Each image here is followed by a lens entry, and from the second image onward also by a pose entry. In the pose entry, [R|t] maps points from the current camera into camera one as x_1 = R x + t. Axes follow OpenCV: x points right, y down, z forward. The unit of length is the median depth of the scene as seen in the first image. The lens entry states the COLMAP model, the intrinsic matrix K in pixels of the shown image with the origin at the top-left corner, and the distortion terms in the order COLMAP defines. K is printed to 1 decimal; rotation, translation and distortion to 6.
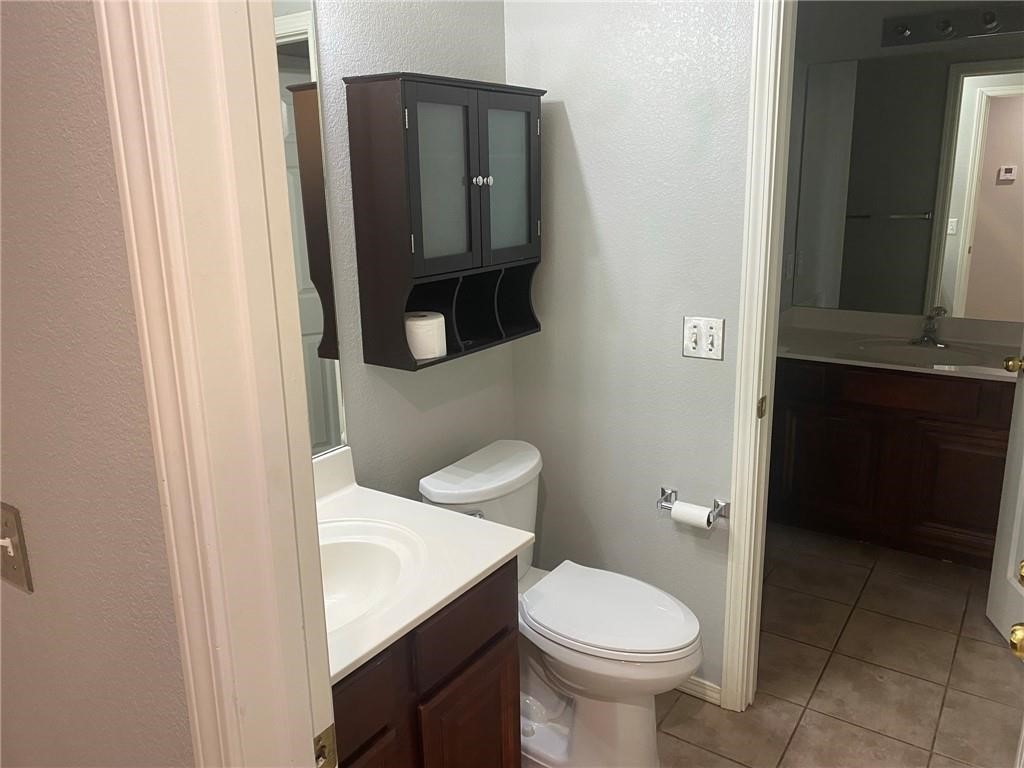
lens RADIAL K [[799.5, 0, 512.5], [0, 799.5, 381.1], [0, 0, 1]] dist [0.007185, -0.011345]
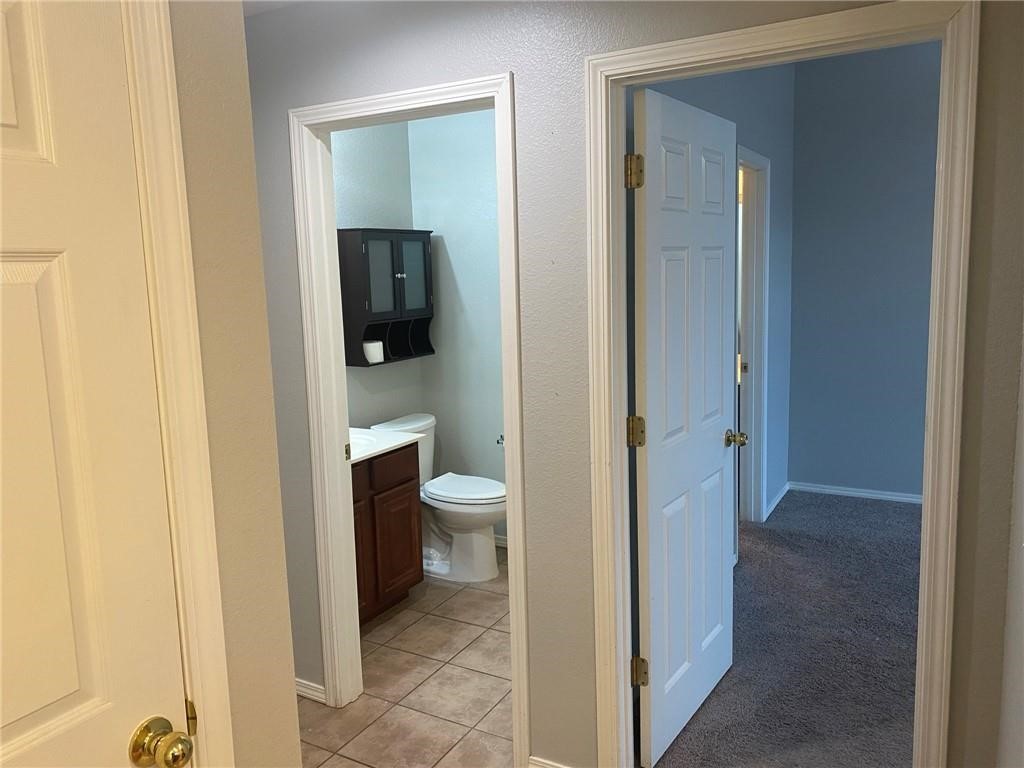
lens RADIAL K [[799.5, 0, 509.9], [0, 799.5, 377.5], [0, 0, 1]] dist [0.007185, -0.011345]
pose [[0.997682, -0.021173, 0.064668, 0.099215], [0.028707, 0.992610, -0.117901, 0.245572], [-0.061694, 0.119484, 0.990917, -0.967751]]
